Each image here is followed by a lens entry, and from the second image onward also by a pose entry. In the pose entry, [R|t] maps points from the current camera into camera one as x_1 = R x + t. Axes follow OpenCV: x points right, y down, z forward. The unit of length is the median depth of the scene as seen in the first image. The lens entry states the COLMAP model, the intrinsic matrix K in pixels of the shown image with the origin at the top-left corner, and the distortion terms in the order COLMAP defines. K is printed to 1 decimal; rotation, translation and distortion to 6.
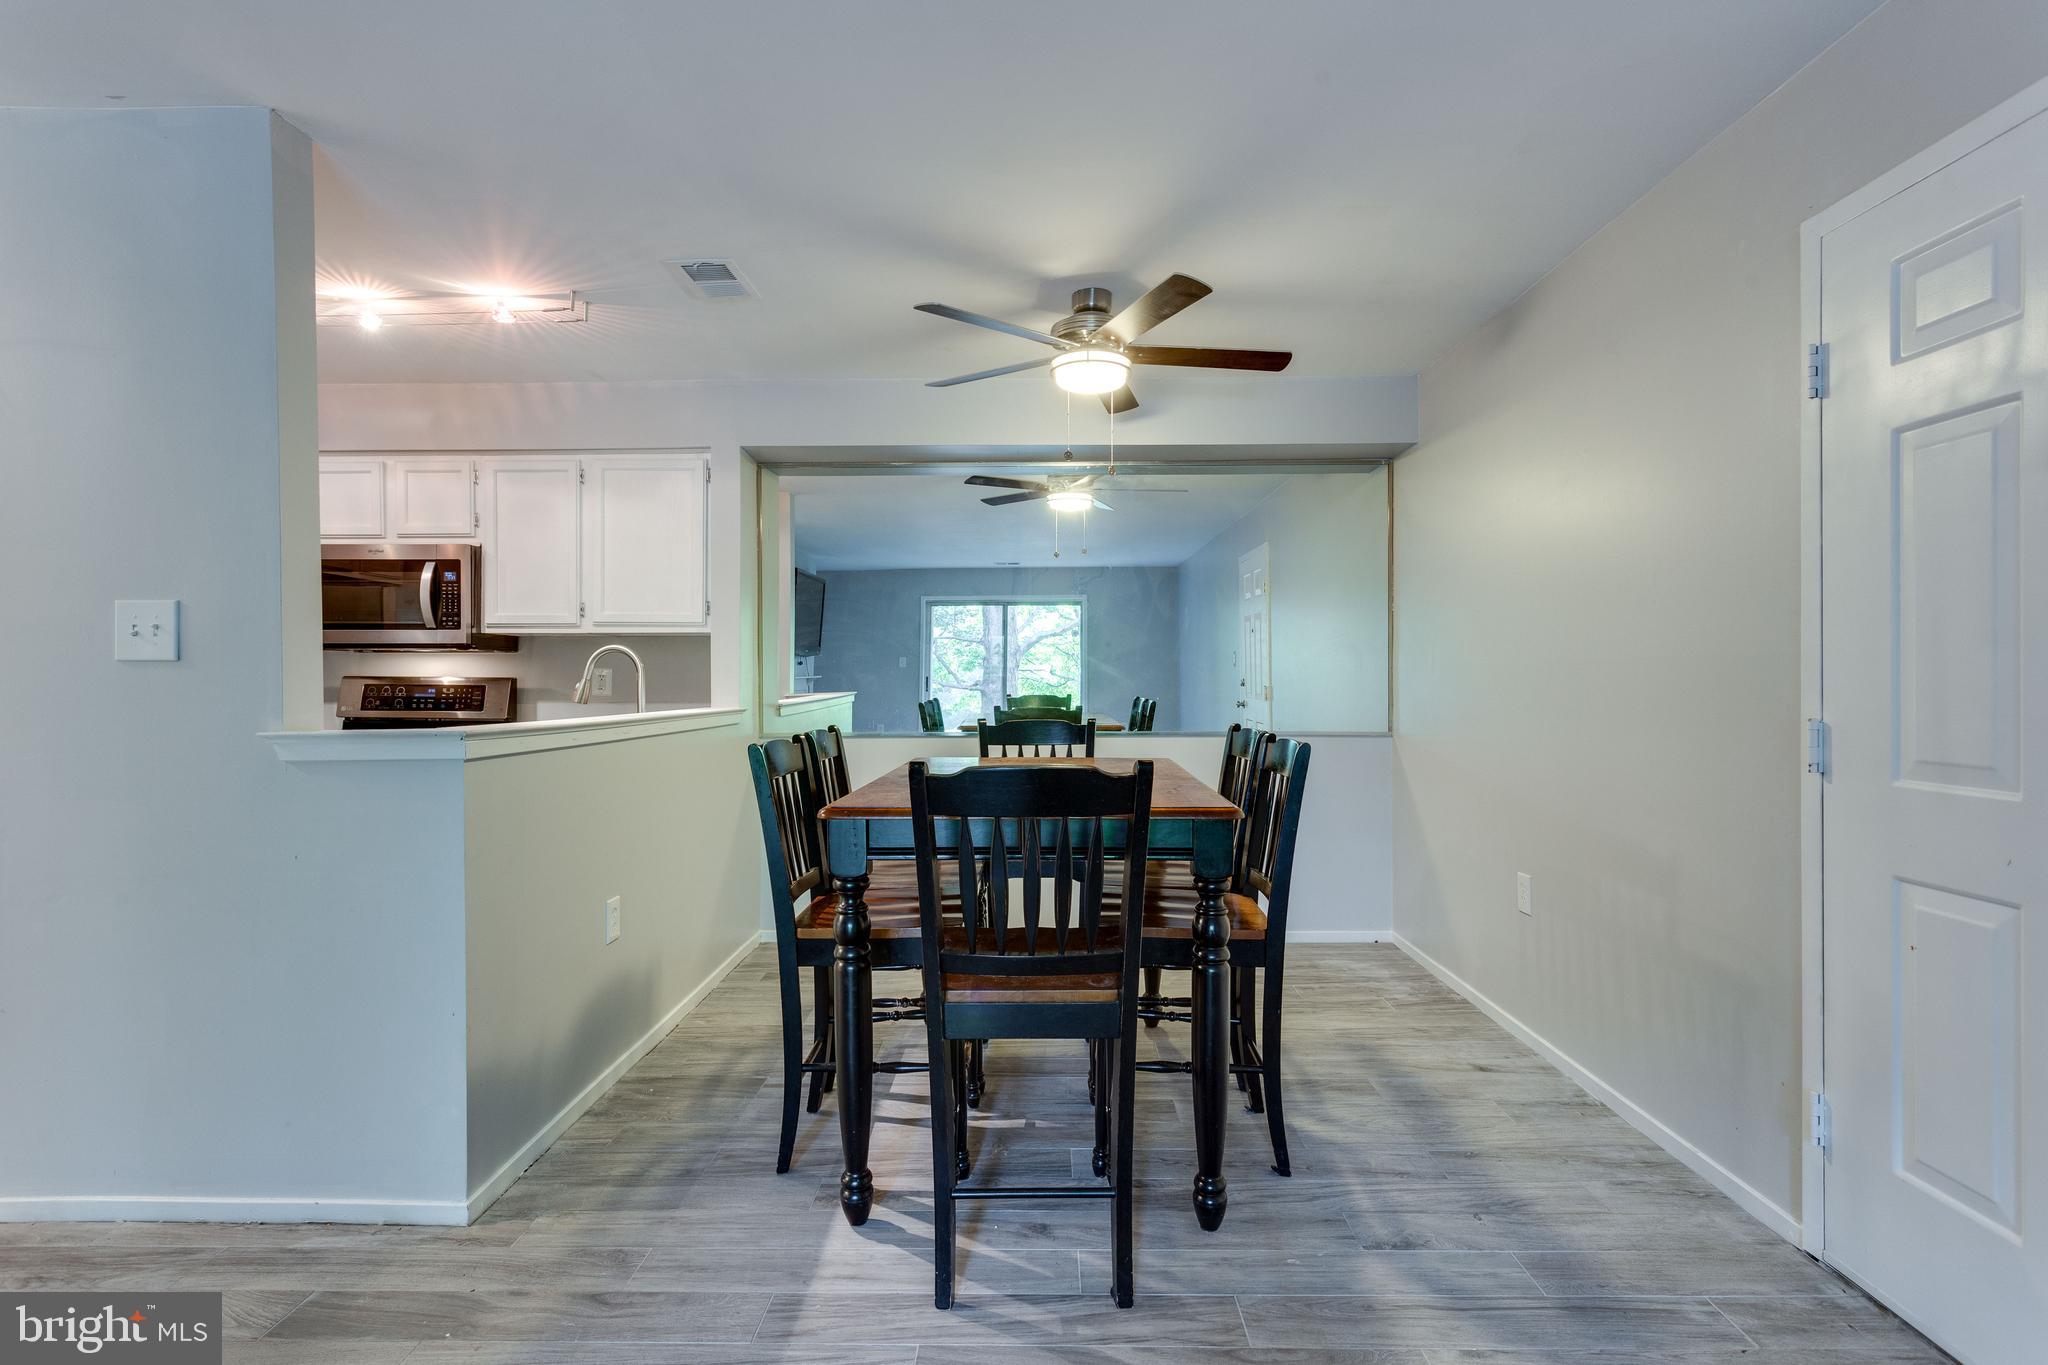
lens RADIAL K [[988.4, 0, 1041.5], [0, 988.4, 688.6], [0, 0, 1]] dist [0.001827, 0.001694]
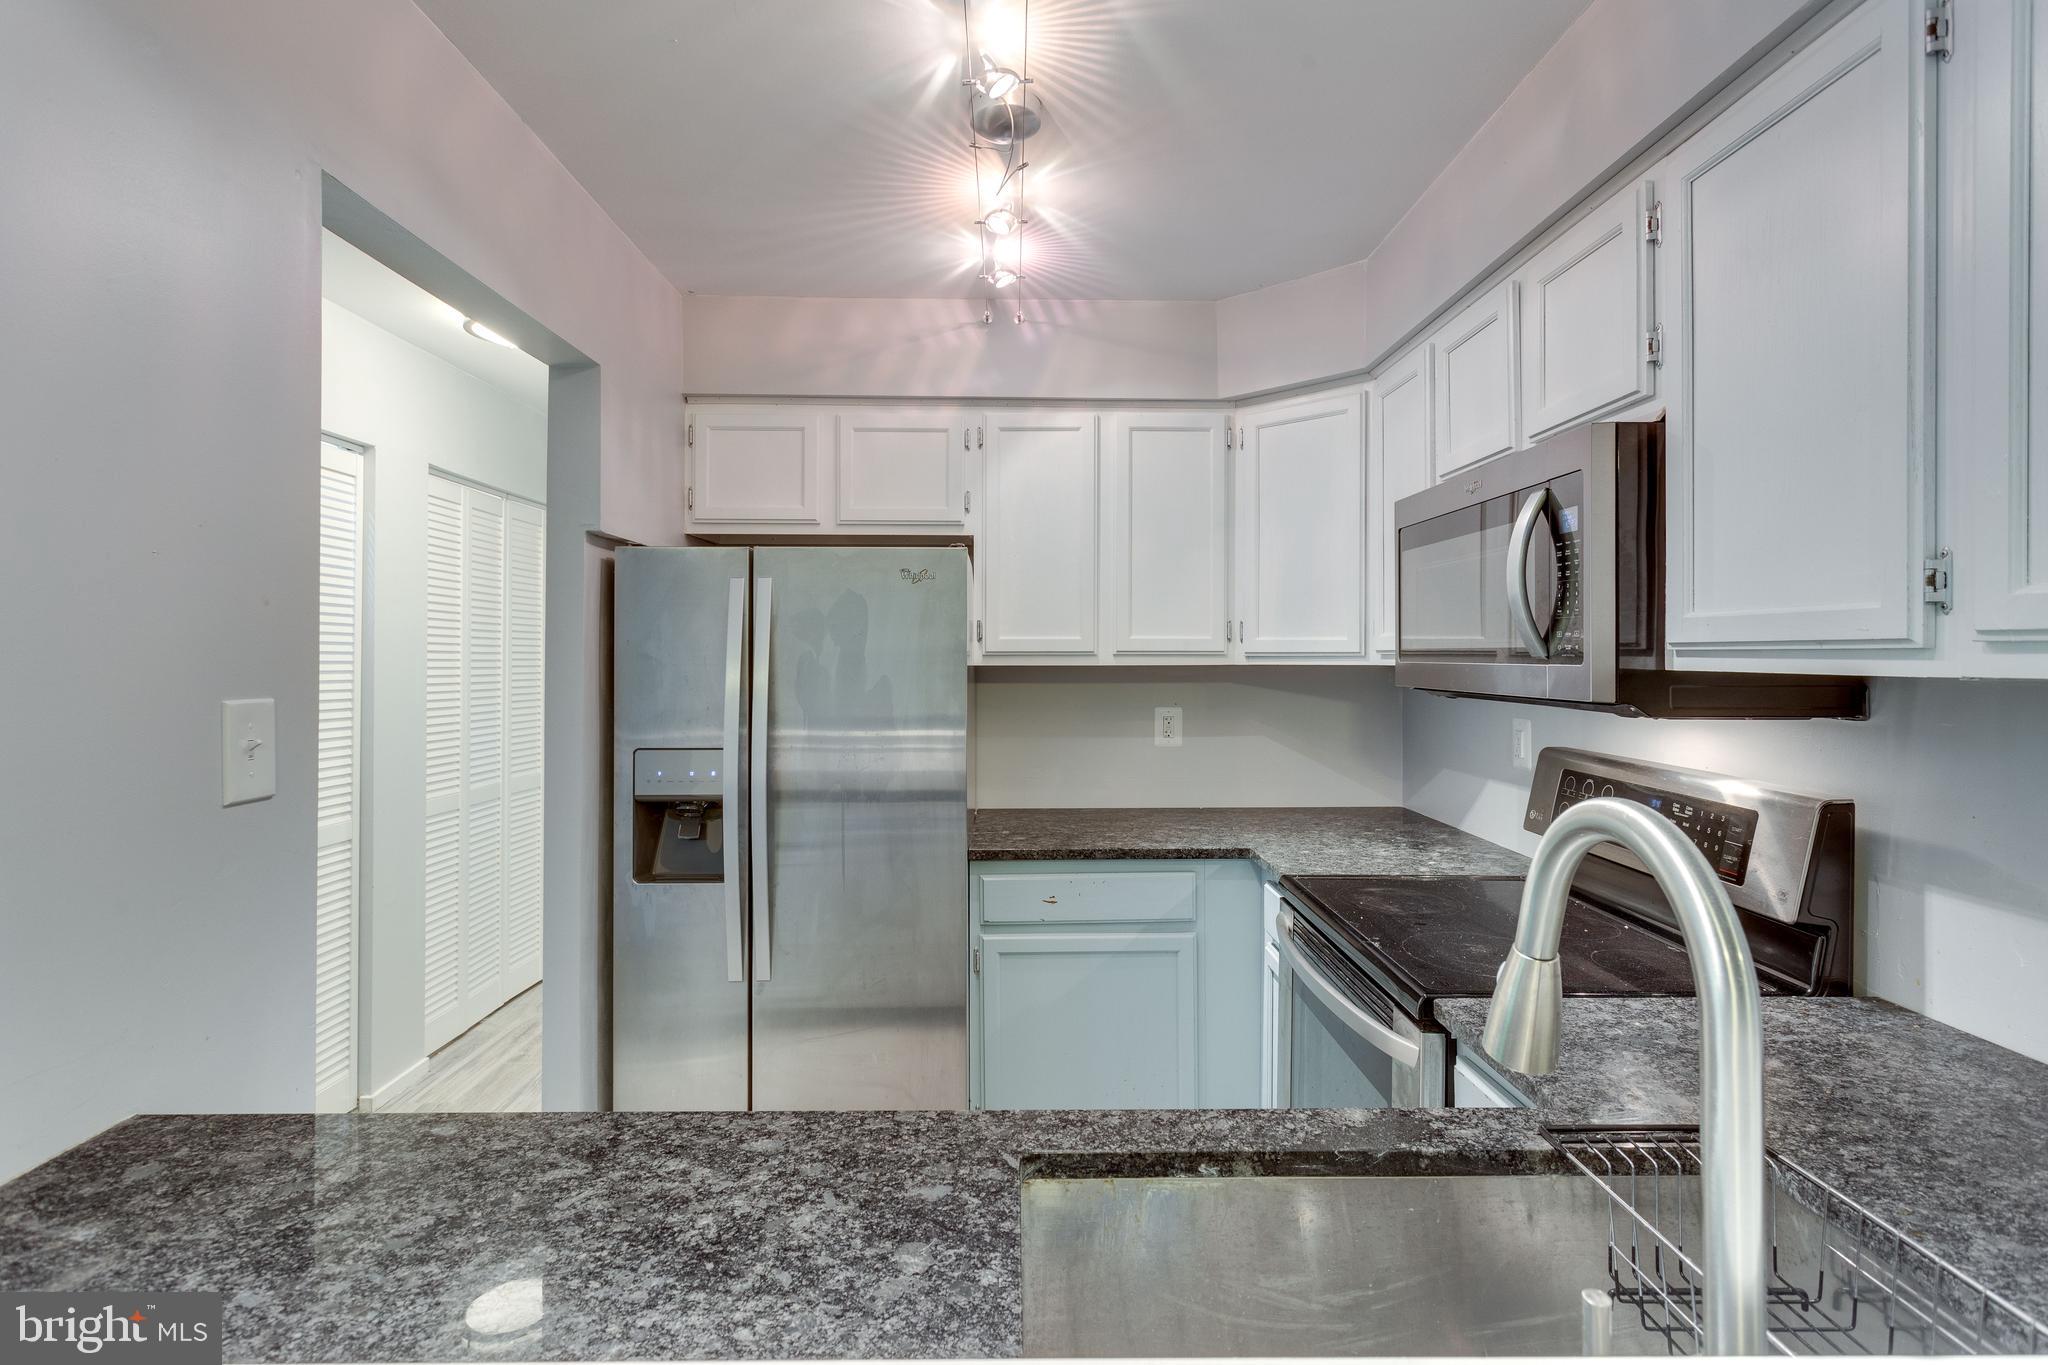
lens RADIAL K [[988.4, 0, 1016.0], [0, 988.4, 647.4], [0, 0, 1]] dist [0.001827, 0.001694]
pose [[0.013703, -0.007534, -0.999878, -0.230858], [-0.012442, 0.999893, -0.007705, -0.060402], [0.999829, 0.012546, 0.013608, 0.791360]]
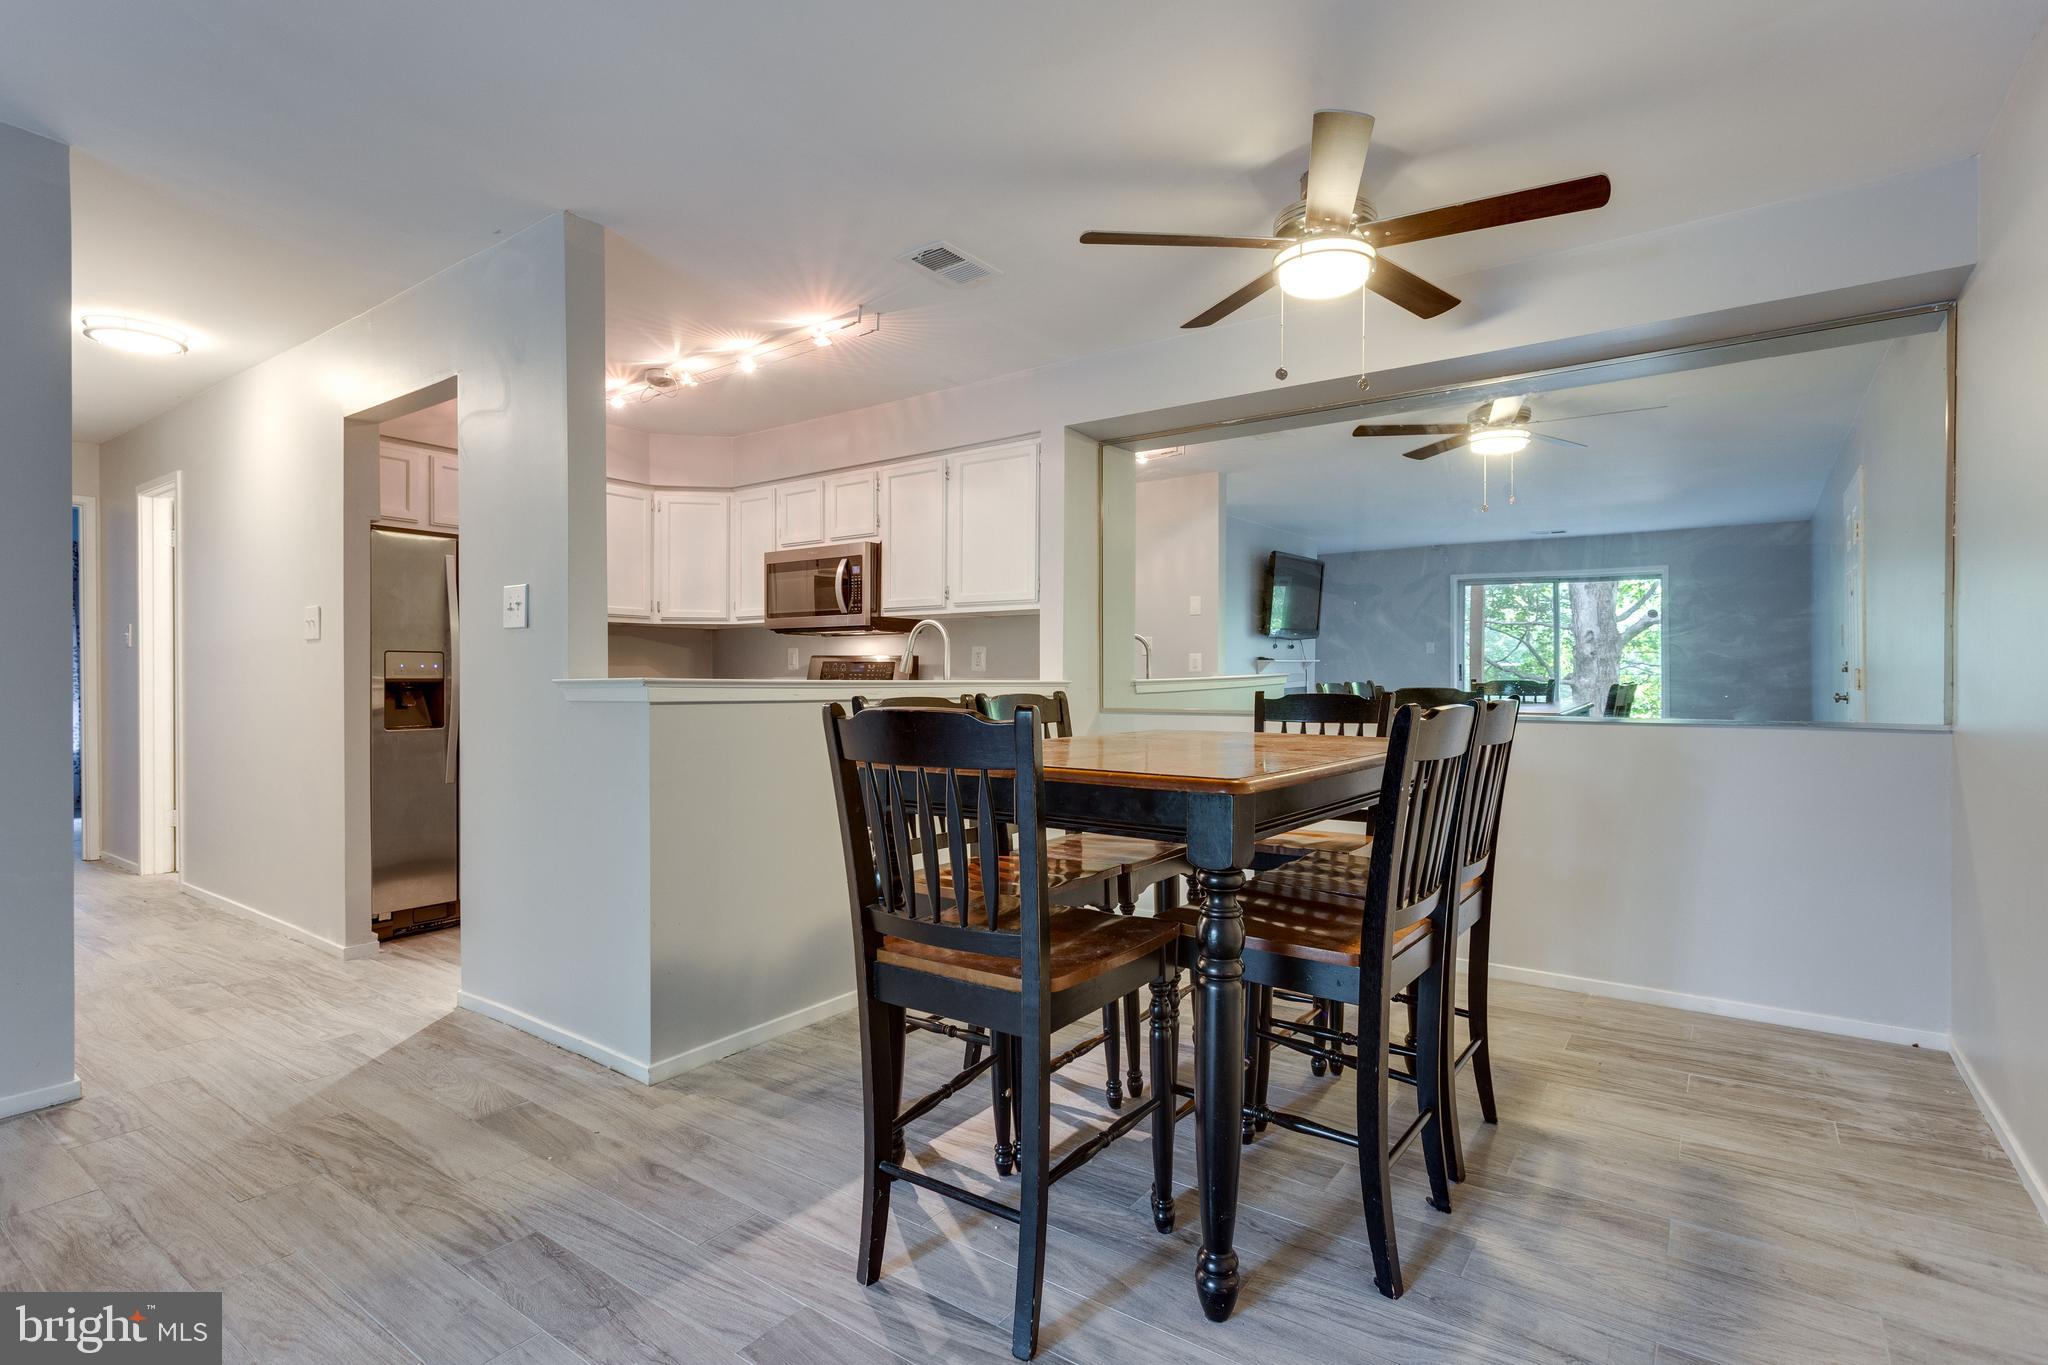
lens RADIAL K [[988.4, 0, 1026.2], [0, 988.4, 680.9], [0, 0, 1]] dist [0.001827, 0.001694]
pose [[0.818226, 0.002637, -0.574891, 0.257757], [-0.007085, 0.999960, -0.005497, 0.026383], [0.574853, 0.008571, 0.818211, 0.142534]]
